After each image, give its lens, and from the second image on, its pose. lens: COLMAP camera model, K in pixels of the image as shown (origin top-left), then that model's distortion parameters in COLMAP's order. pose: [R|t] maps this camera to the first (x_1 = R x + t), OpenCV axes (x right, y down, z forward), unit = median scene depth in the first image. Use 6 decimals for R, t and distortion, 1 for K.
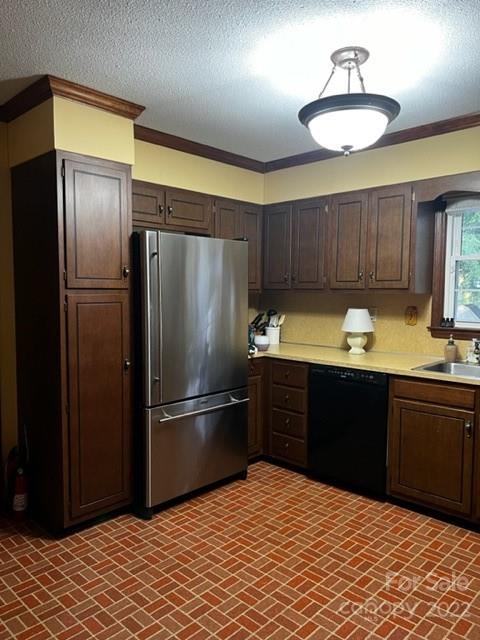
lens RADIAL K [[477.8, 0, 239.9], [0, 477.8, 323.3], [0, 0, 1]] dist [0.009066, -0.005899]
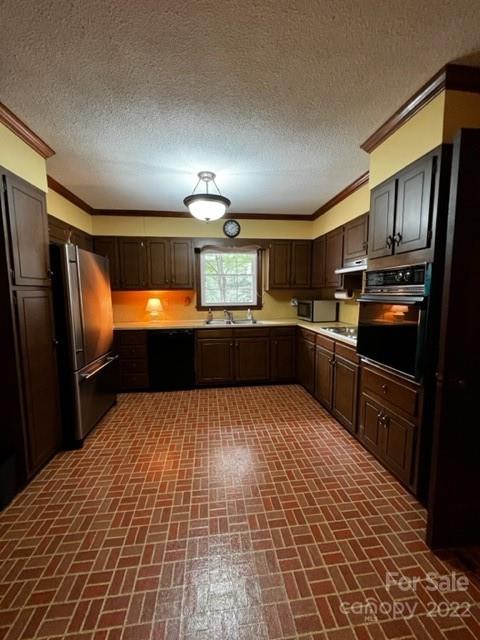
lens RADIAL K [[256.3, 0, 240.7], [0, 256.3, 317.8], [0, 0, 1]] dist [-0.000742, 0.000143]
pose [[0.624759, -0.085480, 0.776125, -0.456112], [0.066404, 0.996205, 0.056265, 0.009056], [-0.777989, 0.016385, 0.628064, 0.136669]]
